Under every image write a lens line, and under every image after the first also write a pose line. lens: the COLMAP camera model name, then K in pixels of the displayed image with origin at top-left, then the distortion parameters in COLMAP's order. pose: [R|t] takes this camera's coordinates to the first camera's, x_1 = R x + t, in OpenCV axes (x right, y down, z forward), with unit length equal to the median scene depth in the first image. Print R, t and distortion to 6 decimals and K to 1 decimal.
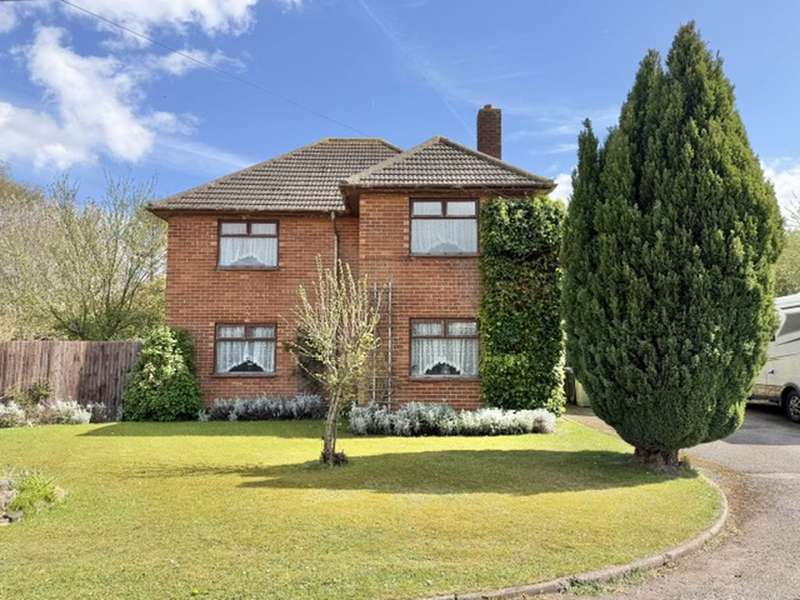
lens RADIAL K [[613.6, 0, 386.7], [0, 613.6, 292.4], [0, 0, 1]] dist [0.007600, -0.019058]
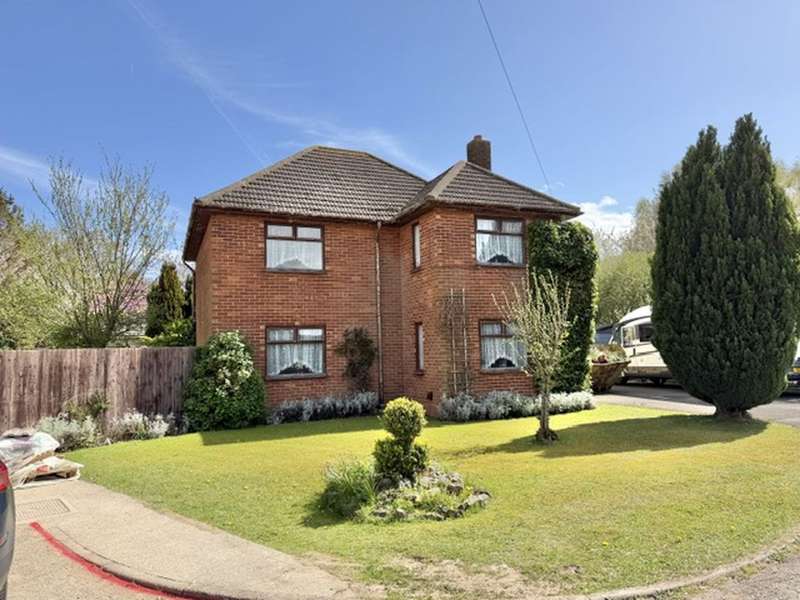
lens RADIAL K [[613.6, 0, 397.0], [0, 613.6, 300.9], [0, 0, 1]] dist [0.007600, -0.019058]
pose [[0.907358, 0.007796, 0.420286, -0.545892], [-0.010506, 0.999936, 0.004134, 0.003572], [-0.420227, -0.008166, 0.907382, 0.018500]]
